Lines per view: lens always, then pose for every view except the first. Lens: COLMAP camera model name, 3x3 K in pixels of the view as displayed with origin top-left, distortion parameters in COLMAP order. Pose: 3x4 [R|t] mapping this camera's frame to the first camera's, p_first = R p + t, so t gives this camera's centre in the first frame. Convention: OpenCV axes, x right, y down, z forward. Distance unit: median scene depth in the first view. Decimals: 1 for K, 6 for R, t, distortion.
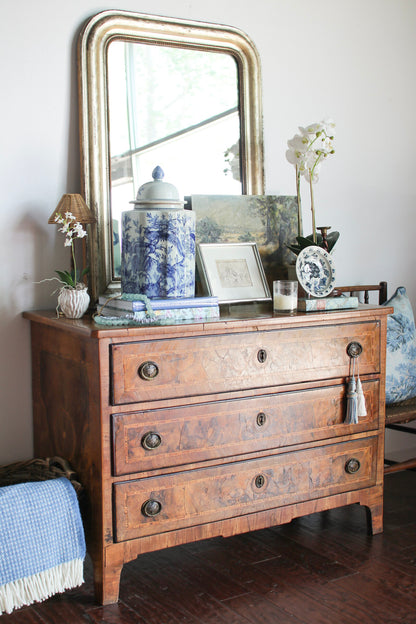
lens RADIAL K [[869.1, 0, 208.0], [0, 869.1, 312.0], [0, 0, 1]] dist [-0.190534, 0.266977]
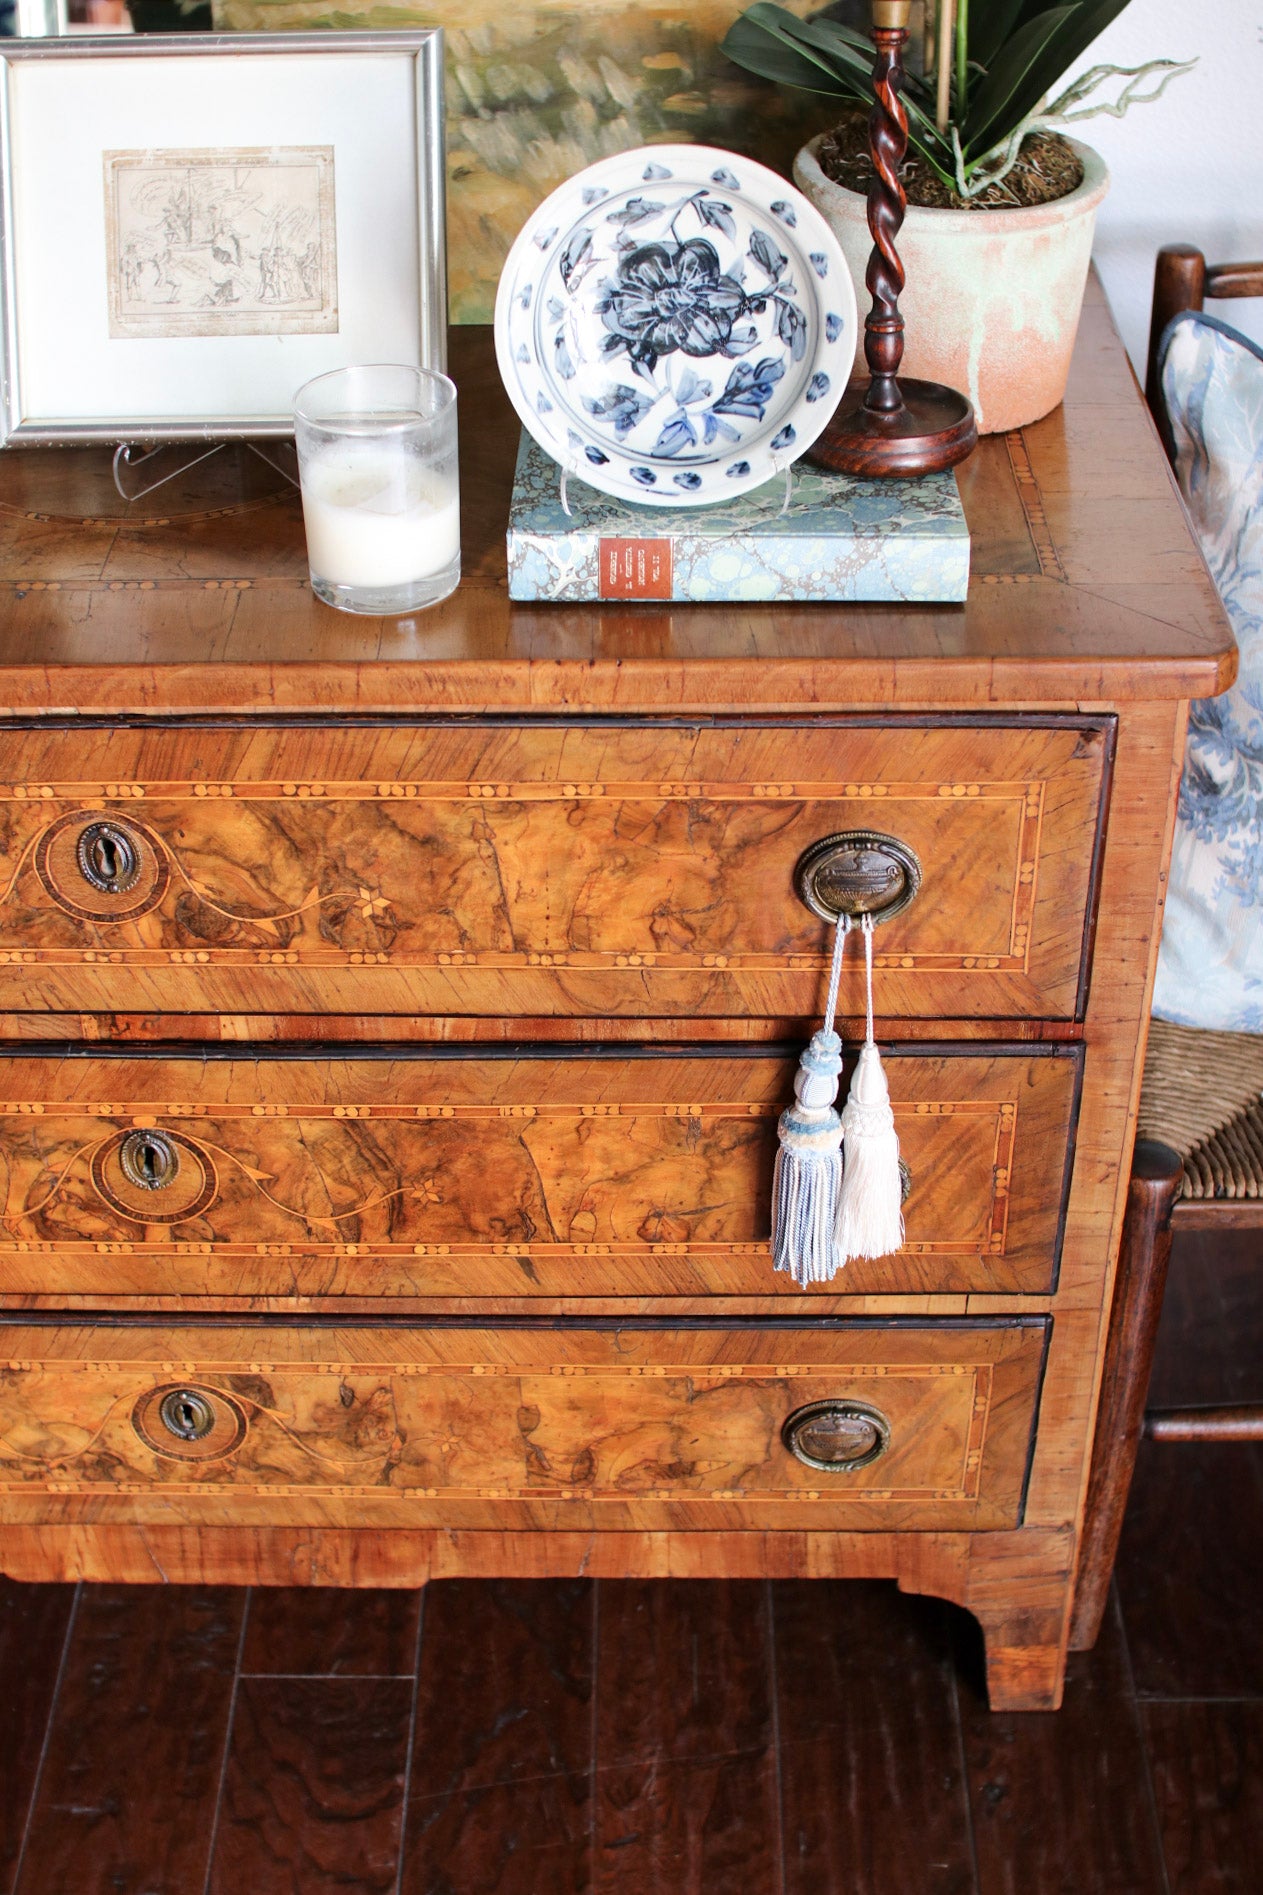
lens RADIAL K [[2680.6, 0, 631.5], [0, 2680.6, 947.5], [0, 0, 1]] dist [-0.189320, 0.282946]
pose [[0.839551, 0.312826, -0.444177, 0.383563], [-0.054165, 0.861708, 0.504506, -0.199306], [0.540574, -0.399500, 0.740392, 0.687327]]
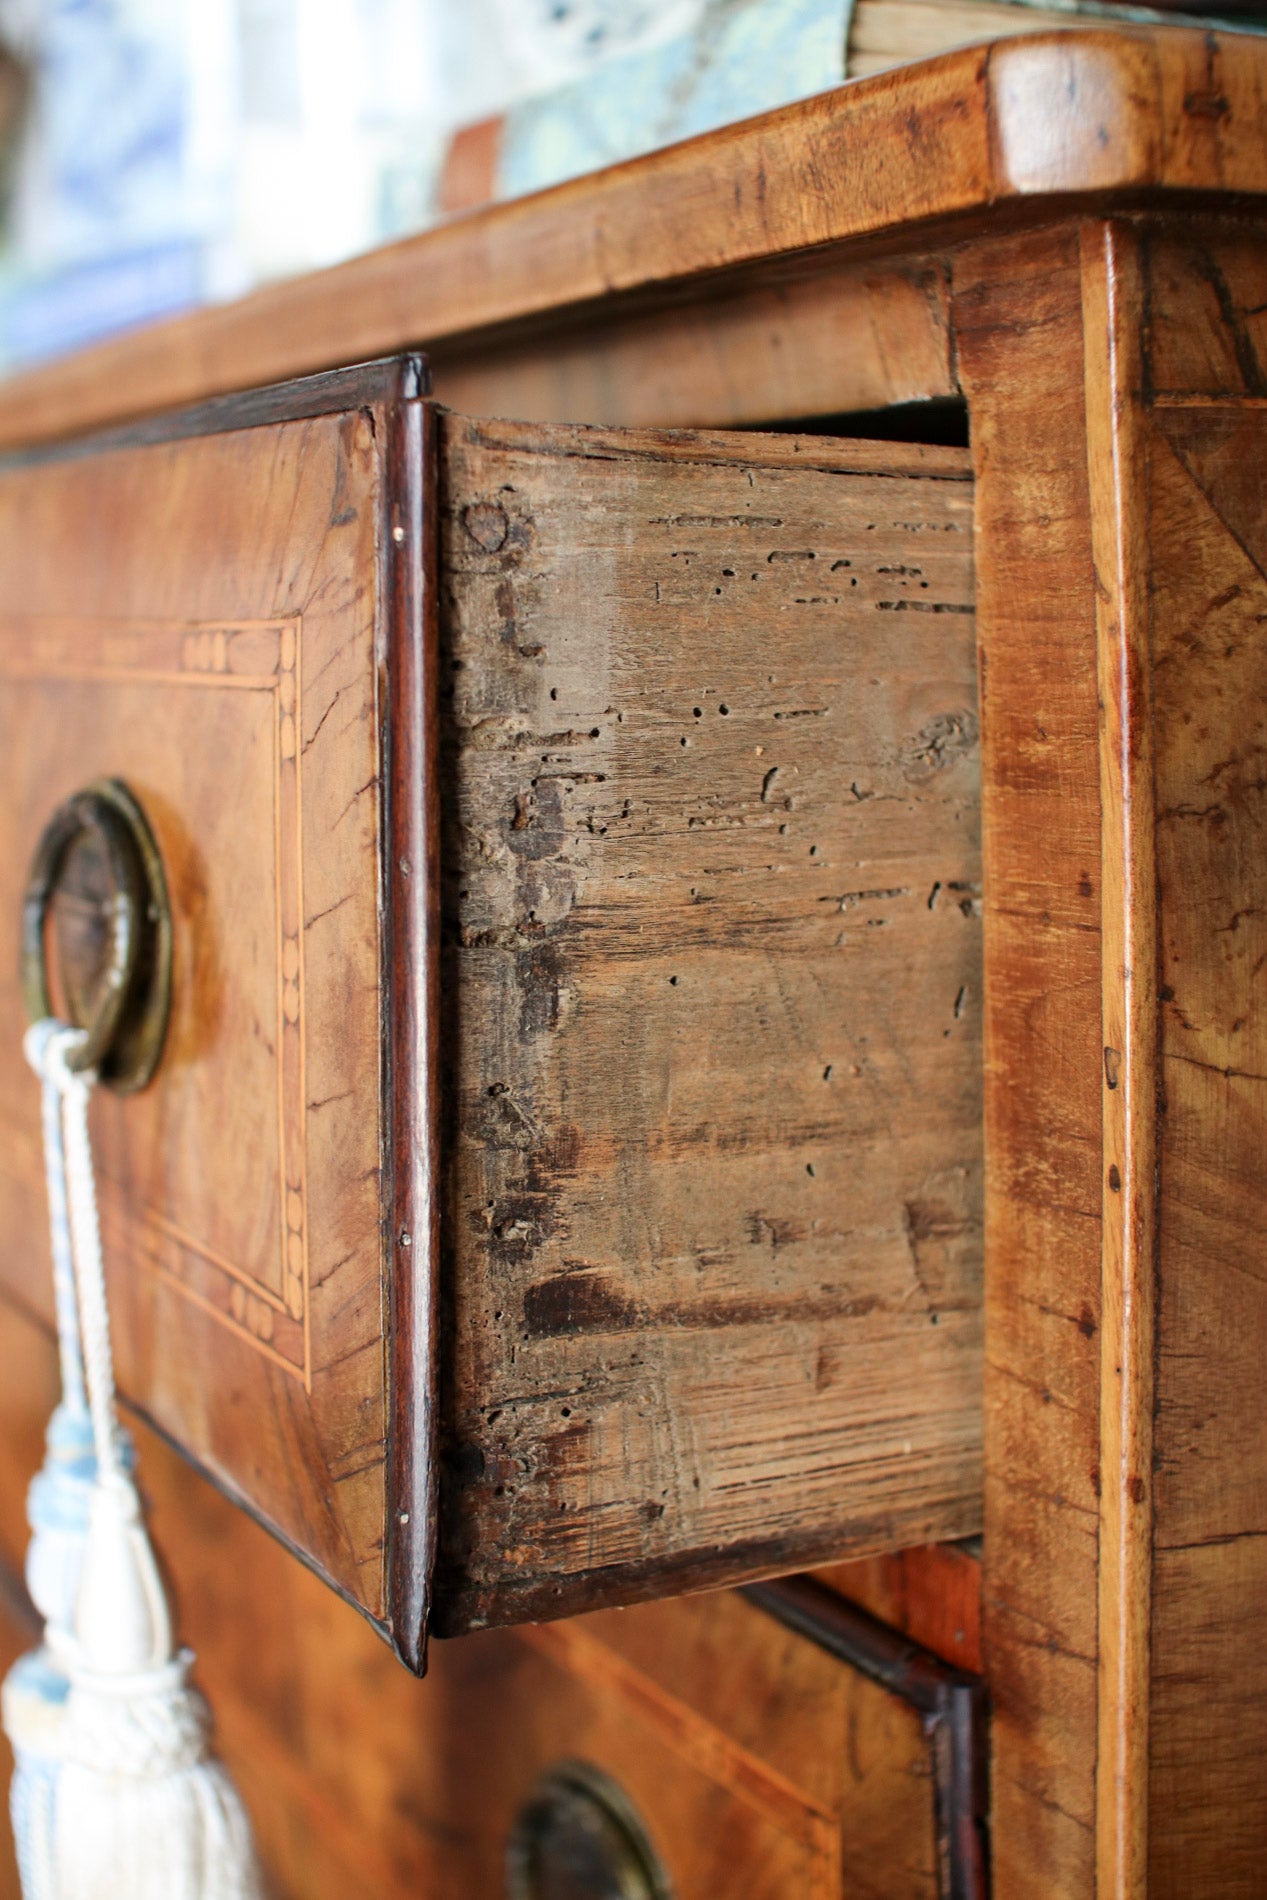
lens RADIAL K [[2646.3, 0, 633.5], [0, 2646.3, 950.0], [0, 0, 1]] dist [-0.190534, 0.266977]
pose [[-0.097957, 0.132350, -0.986351, 0.377946], [-0.086601, 0.986224, 0.140933, 0.022561], [0.991415, 0.099225, -0.085146, 1.122223]]
